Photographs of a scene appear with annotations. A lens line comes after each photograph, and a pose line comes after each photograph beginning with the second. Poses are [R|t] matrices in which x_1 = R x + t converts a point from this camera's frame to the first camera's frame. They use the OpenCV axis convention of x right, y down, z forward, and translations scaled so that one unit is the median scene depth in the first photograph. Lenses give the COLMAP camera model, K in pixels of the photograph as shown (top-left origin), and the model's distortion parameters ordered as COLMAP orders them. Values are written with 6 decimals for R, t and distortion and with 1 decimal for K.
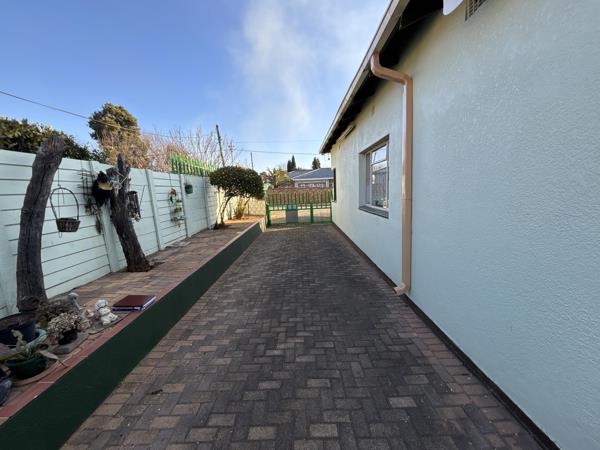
lens RADIAL K [[248.1, 0, 302.8], [0, 248.1, 226.1], [0, 0, 1]] dist [0.000112, 0.004497]
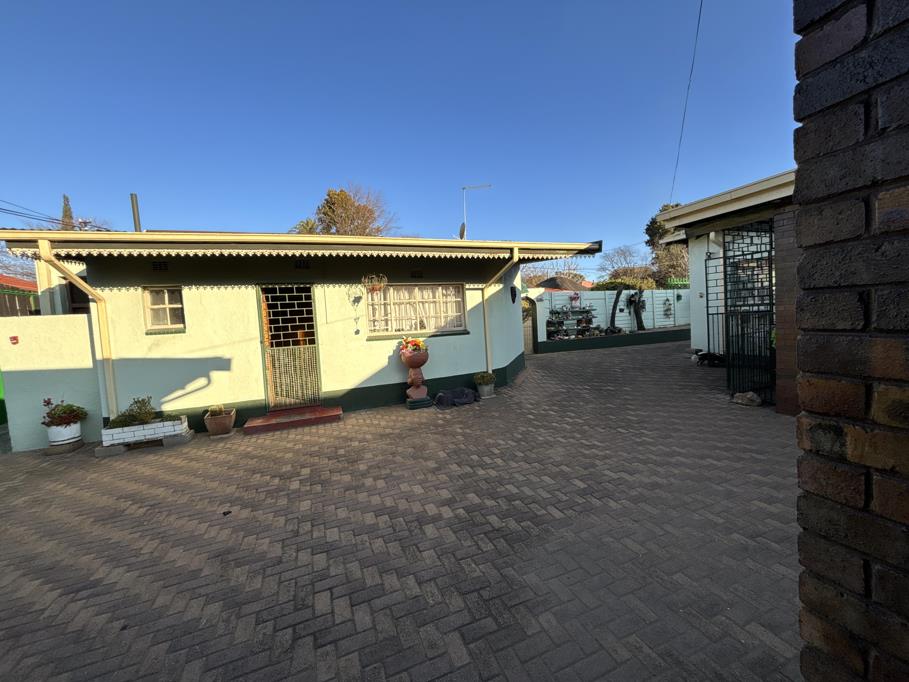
lens RADIAL K [[375.9, 0, 458.7], [0, 375.9, 342.6], [0, 0, 1]] dist [0.000112, 0.004497]
pose [[0.405195, 0.080180, -0.910708, 2.309519], [-0.096525, 0.994331, 0.044596, 0.334504], [0.909121, 0.069836, 0.410637, -2.499036]]
